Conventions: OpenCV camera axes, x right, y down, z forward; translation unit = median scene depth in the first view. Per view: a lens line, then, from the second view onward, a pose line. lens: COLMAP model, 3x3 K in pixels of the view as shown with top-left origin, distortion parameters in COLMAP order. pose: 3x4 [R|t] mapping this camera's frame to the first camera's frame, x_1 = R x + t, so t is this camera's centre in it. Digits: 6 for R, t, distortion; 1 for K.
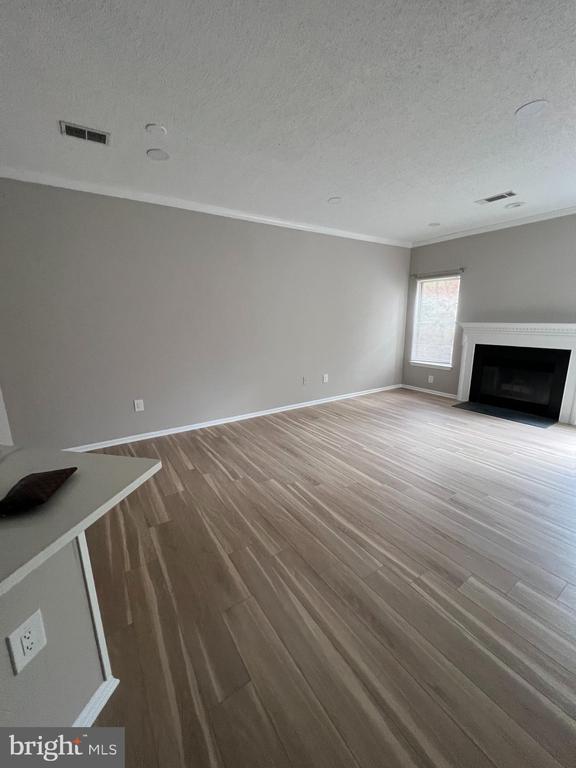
lens RADIAL K [[311.5, 0, 294.6], [0, 311.5, 379.6], [0, 0, 1]] dist [0.009260, -0.000837]
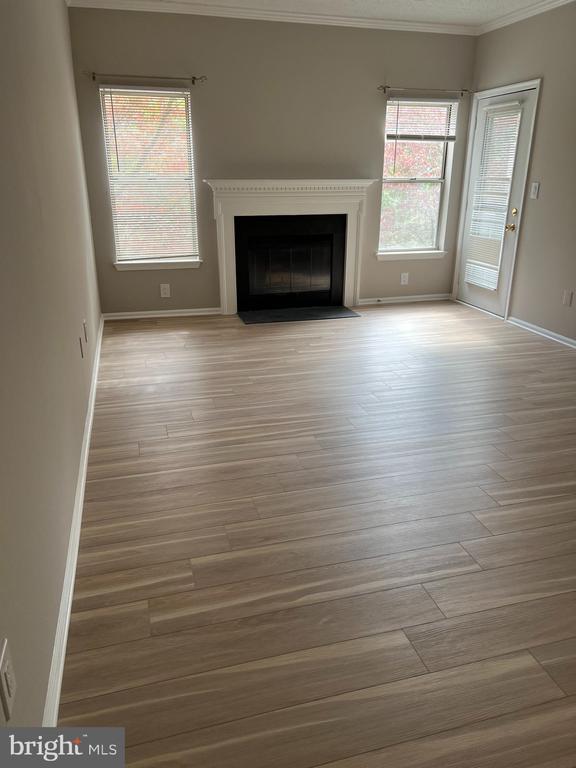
lens RADIAL K [[583.4, 0, 286.7], [0, 583.4, 374.2], [0, 0, 1]] dist [0.070118, -0.054825]
pose [[0.297255, -0.304268, 0.905019, -0.521520], [0.180981, 0.948637, 0.259489, -0.100114], [-0.937489, 0.086657, 0.337054, 0.542950]]
